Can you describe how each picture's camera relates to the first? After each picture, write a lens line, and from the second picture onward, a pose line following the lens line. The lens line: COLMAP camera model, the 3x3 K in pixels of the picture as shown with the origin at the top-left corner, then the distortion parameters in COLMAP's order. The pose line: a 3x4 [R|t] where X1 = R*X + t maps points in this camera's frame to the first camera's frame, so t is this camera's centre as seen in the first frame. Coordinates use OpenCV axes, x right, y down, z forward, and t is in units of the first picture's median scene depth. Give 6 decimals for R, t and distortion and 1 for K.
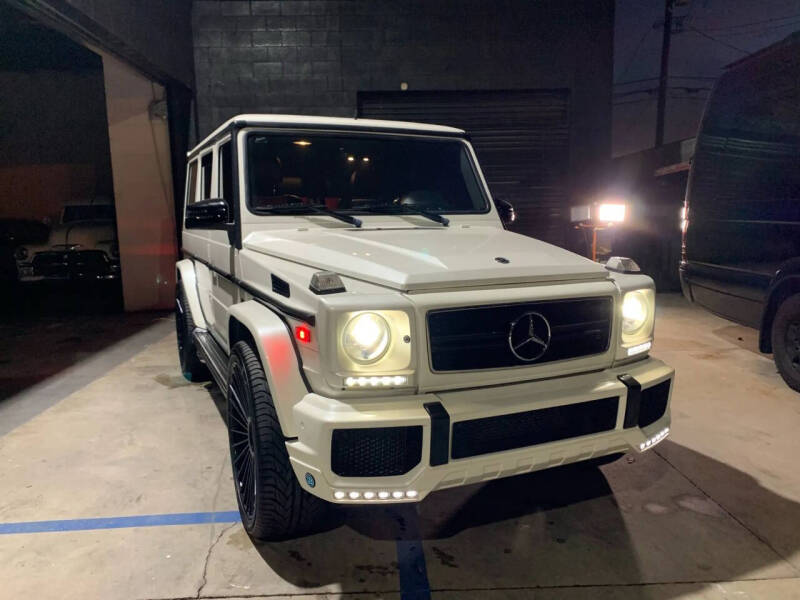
lens RADIAL K [[598.5, 0, 400.0], [0, 598.5, 300.0], [0, 0, 1]] dist [0.052666, -0.049639]
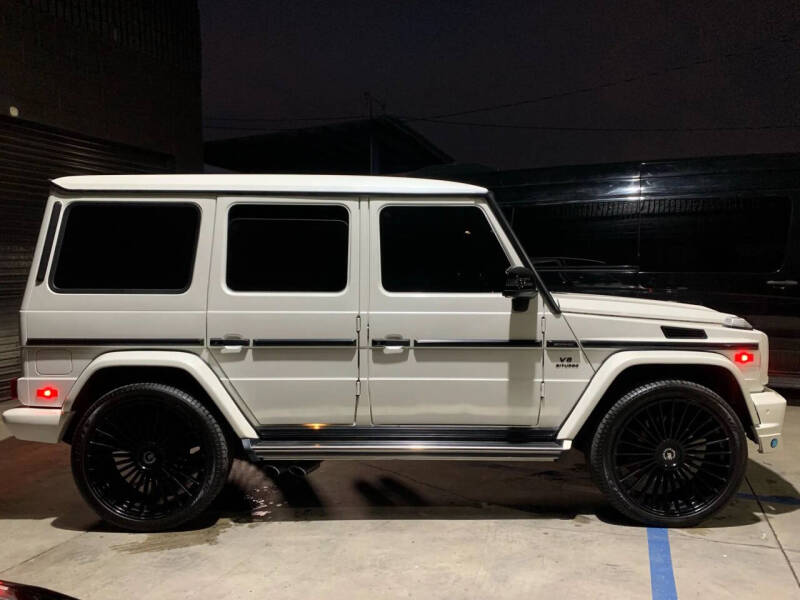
lens RADIAL K [[598.5, 0, 400.0], [0, 598.5, 300.0], [0, 0, 1]] dist [0.052666, -0.049639]
pose [[0.417841, -0.031159, 0.907986, -1.907182], [0.126400, 0.991686, -0.024135, -0.162527], [-0.899684, 0.124854, 0.418305, 1.088767]]
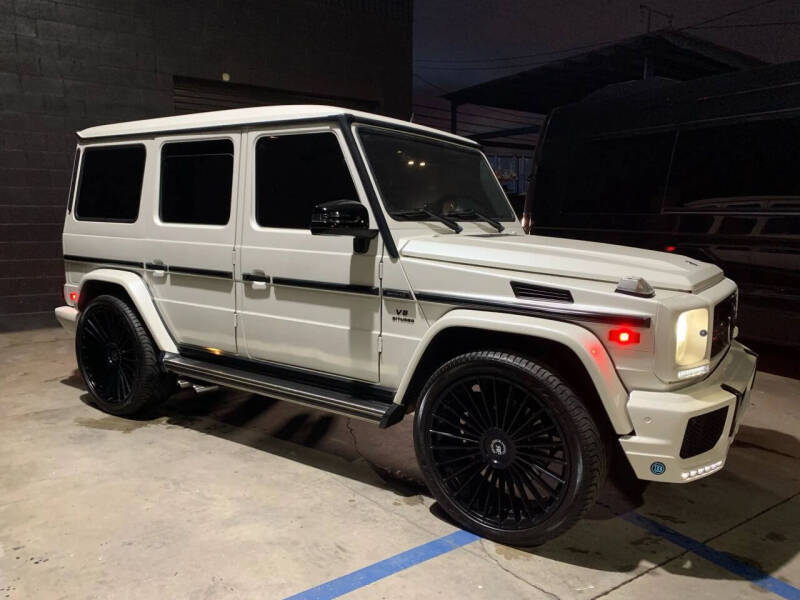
lens RADIAL K [[598.5, 0, 400.0], [0, 598.5, 300.0], [0, 0, 1]] dist [0.052666, -0.049639]
pose [[0.852597, -0.050299, 0.520143, -1.021865], [0.050635, 0.998625, 0.013571, -0.041069], [-0.520110, 0.014767, 0.853972, 0.279693]]
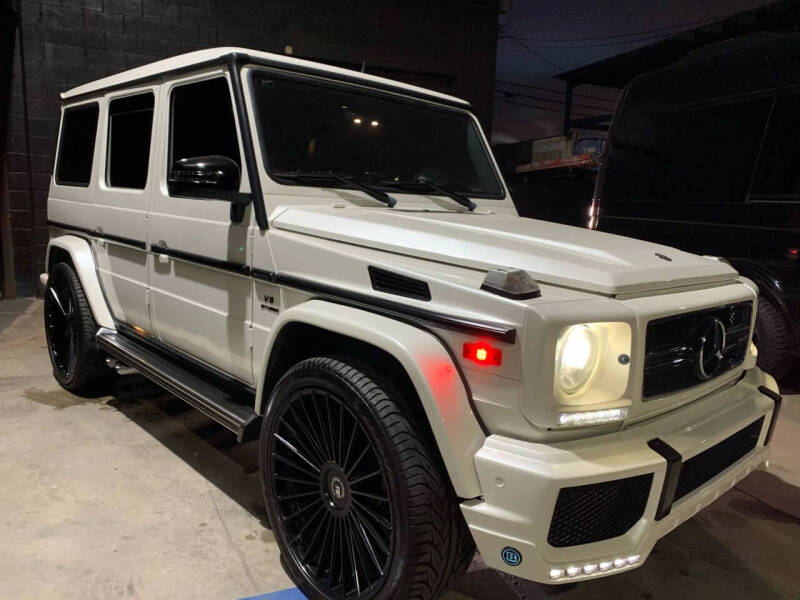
lens RADIAL K [[598.5, 0, 400.0], [0, 598.5, 300.0], [0, 0, 1]] dist [0.052666, -0.049639]
pose [[0.945657, 0.004723, 0.325132, -0.475908], [-0.013212, 0.999627, 0.023906, -0.023111], [-0.324898, -0.026902, 0.945367, 0.337518]]
